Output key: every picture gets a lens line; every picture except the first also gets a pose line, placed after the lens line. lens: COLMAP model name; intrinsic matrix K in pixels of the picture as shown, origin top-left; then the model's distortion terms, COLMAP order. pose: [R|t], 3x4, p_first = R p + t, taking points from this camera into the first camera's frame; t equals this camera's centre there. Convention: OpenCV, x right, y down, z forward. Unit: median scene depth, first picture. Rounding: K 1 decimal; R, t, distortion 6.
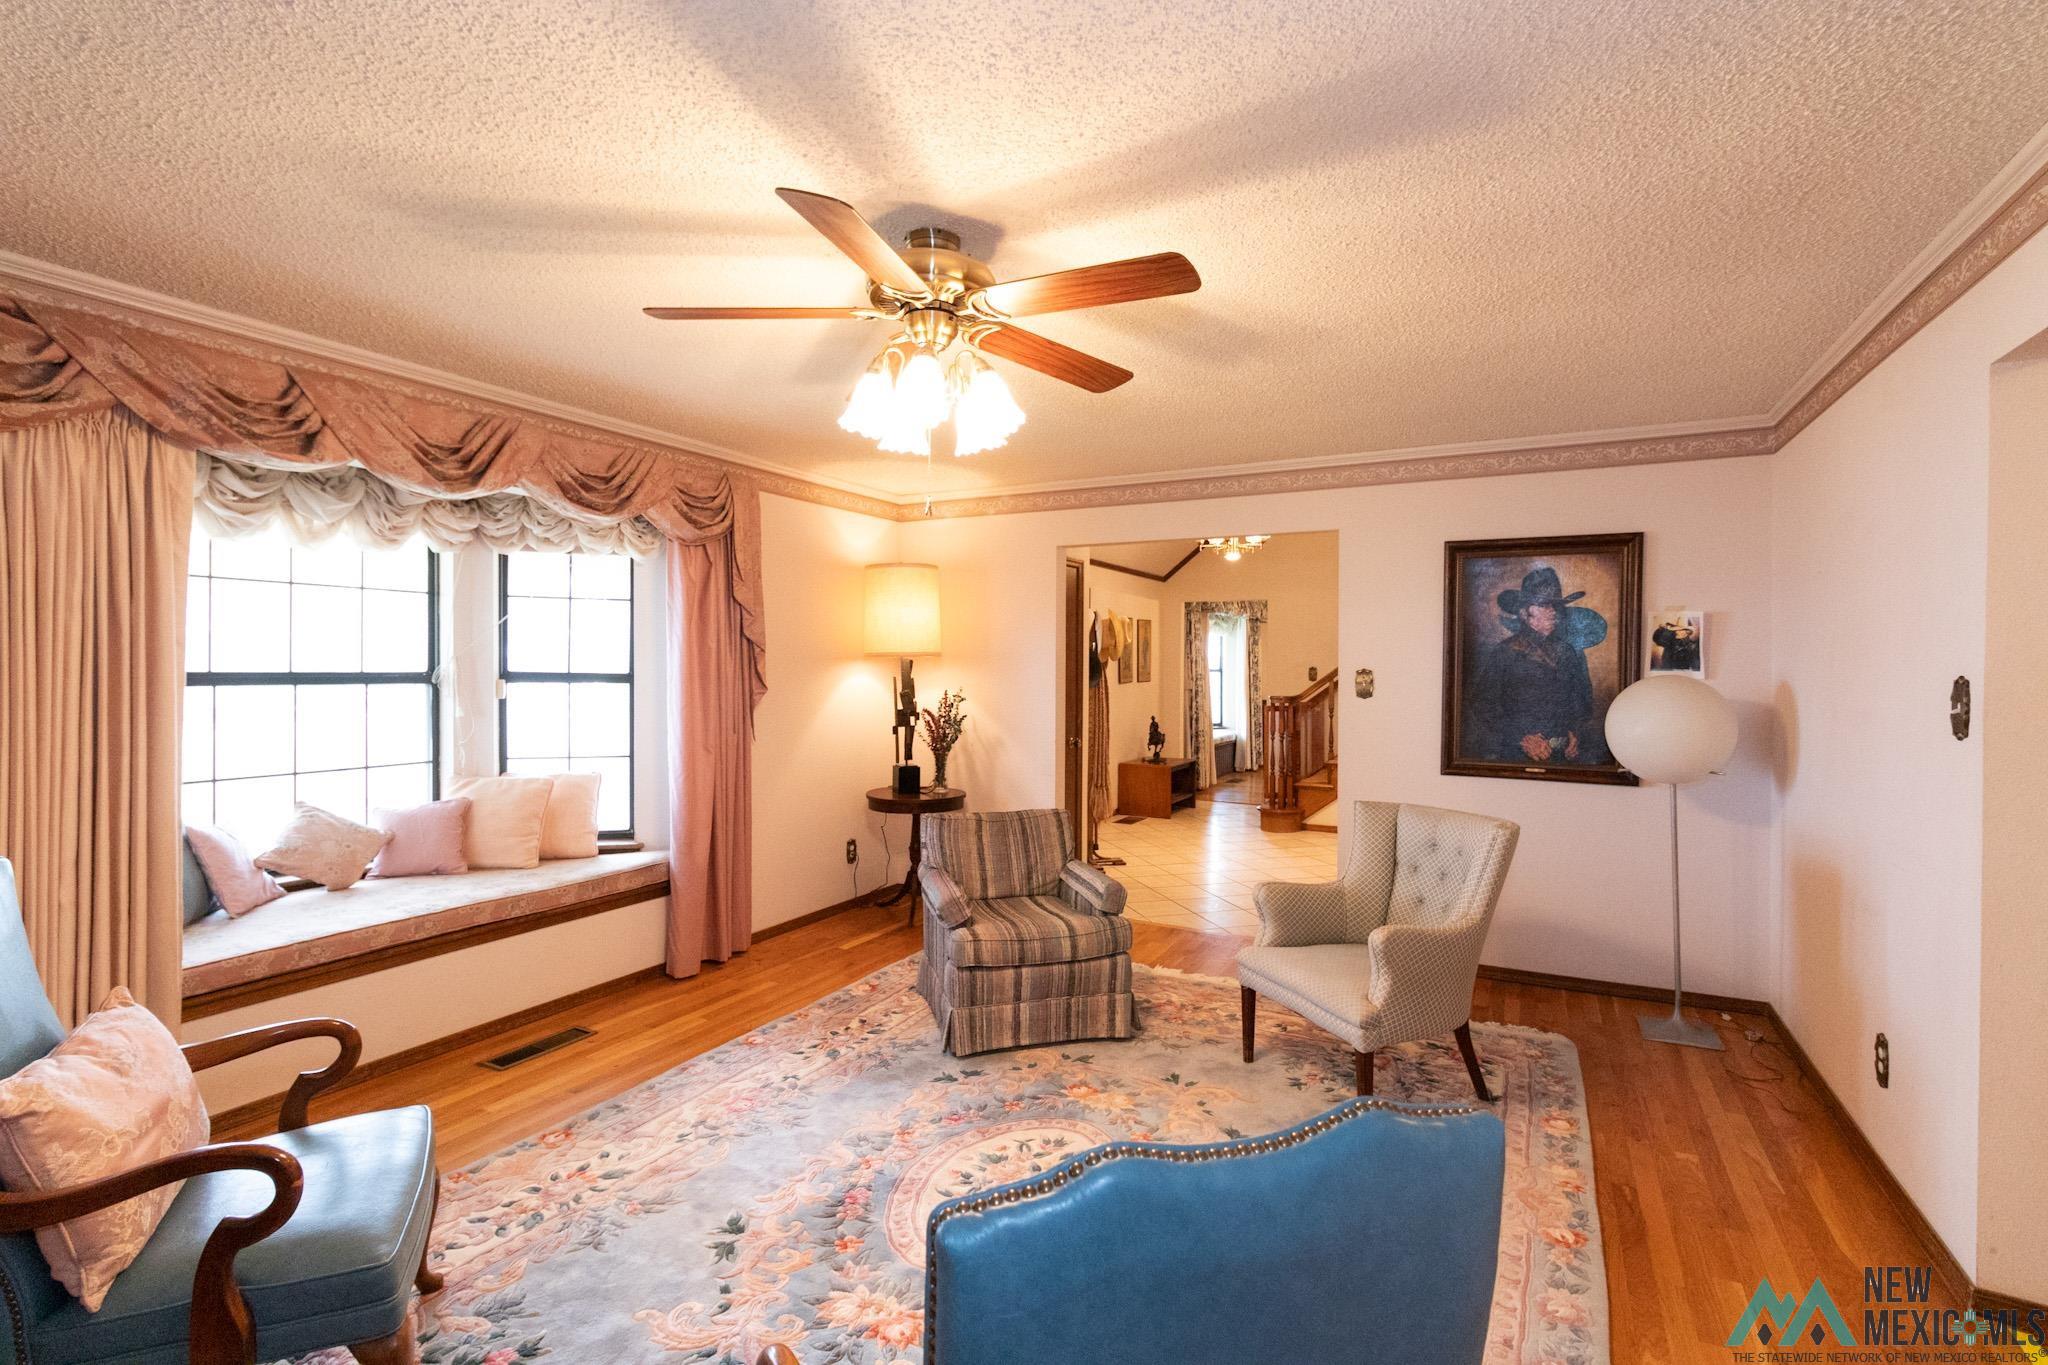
lens RADIAL K [[944.2, 0, 1049.4], [0, 944.2, 667.0], [0, 0, 1]] dist [0.003493, 0.000607]
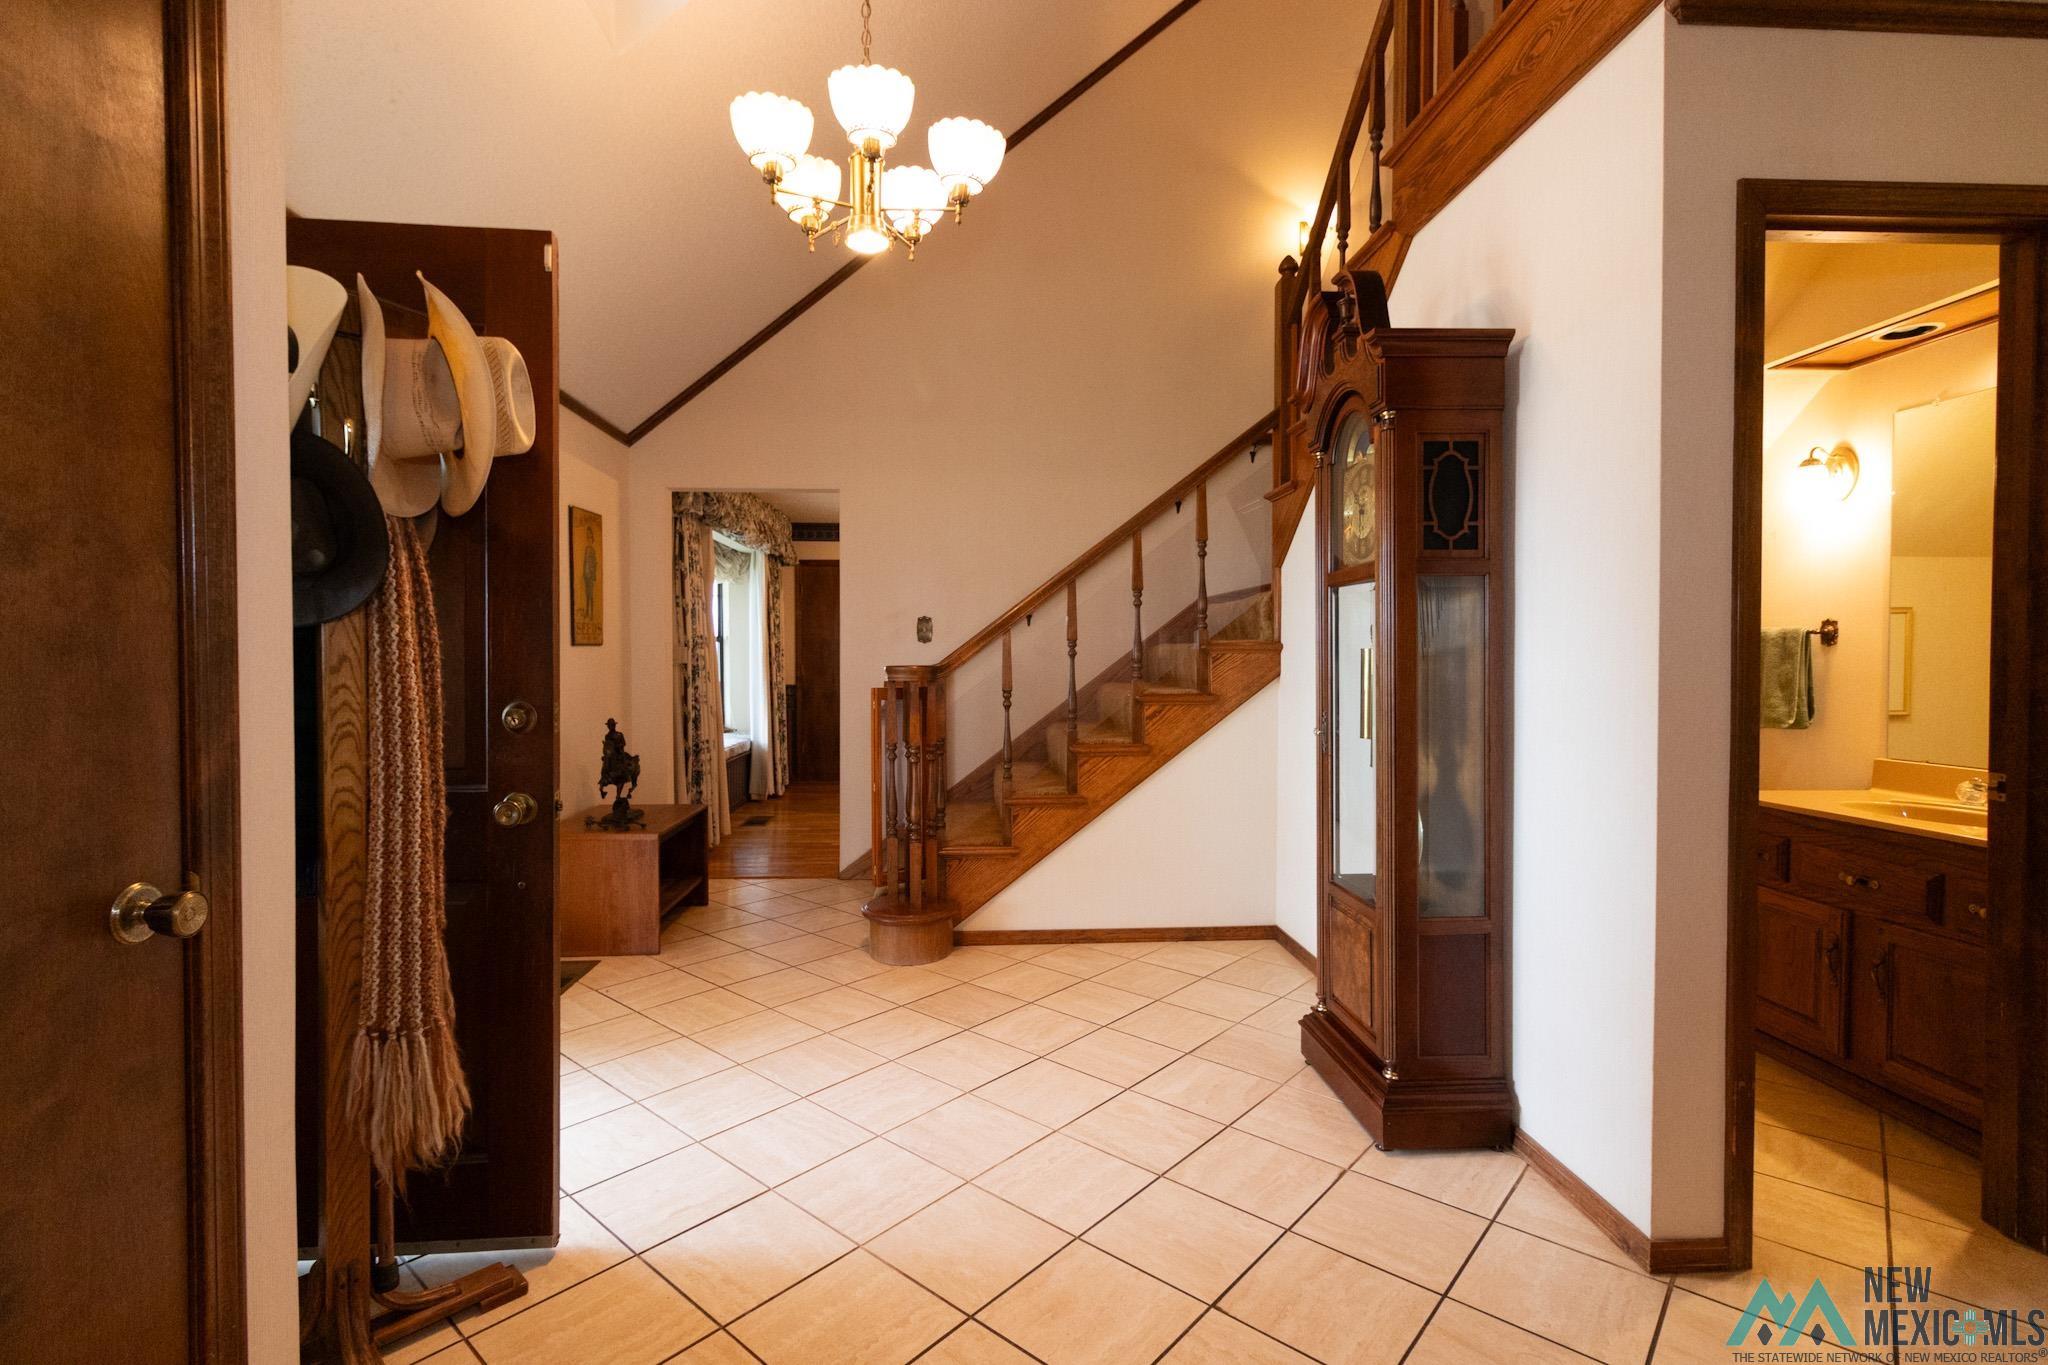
lens RADIAL K [[944.2, 0, 1023.7], [0, 944.2, 674.6], [0, 0, 1]] dist [0.003493, 0.000607]
pose [[0.858890, -0.017542, 0.511860, 0.108993], [0.008376, 0.999761, 0.020209, 0.053160], [-0.512092, -0.013070, 0.858831, 1.159688]]
